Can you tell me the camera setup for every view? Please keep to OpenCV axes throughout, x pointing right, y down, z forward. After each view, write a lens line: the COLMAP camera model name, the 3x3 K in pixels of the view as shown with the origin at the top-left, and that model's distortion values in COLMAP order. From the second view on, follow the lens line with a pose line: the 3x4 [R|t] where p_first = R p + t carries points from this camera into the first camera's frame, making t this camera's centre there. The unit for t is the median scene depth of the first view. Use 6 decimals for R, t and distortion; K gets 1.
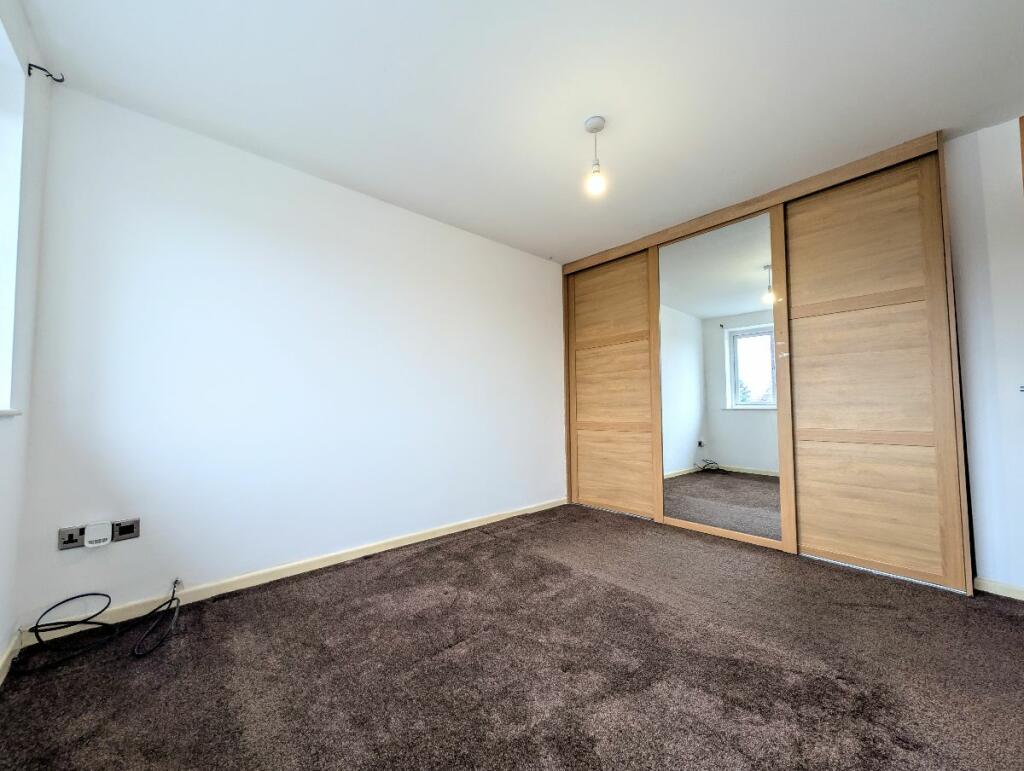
lens RADIAL K [[383.2, 0, 514.6], [0, 383.2, 388.5], [0, 0, 1]] dist [-0.001781, 0.000007]
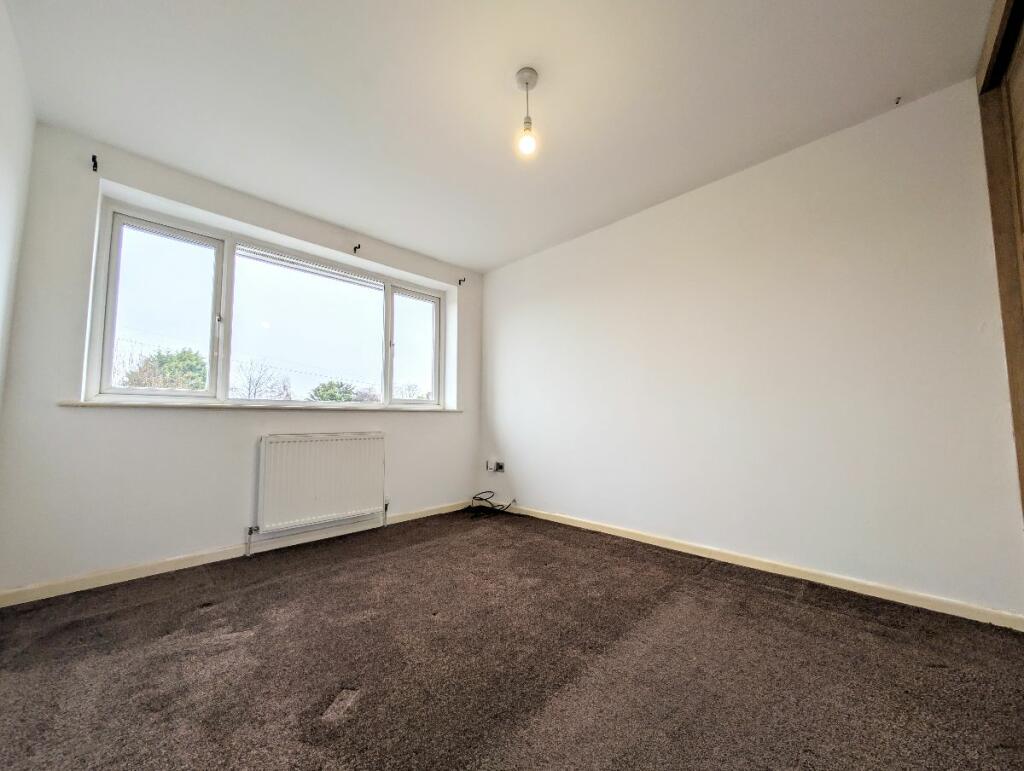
lens RADIAL K [[383.2, 0, 514.6], [0, 383.2, 388.5], [0, 0, 1]] dist [-0.001781, 0.000007]
pose [[0.067274, -0.065553, -0.995579, 1.150180], [0.055637, 0.996533, -0.061857, 0.072042], [0.996182, -0.051230, 0.070688, 0.960263]]
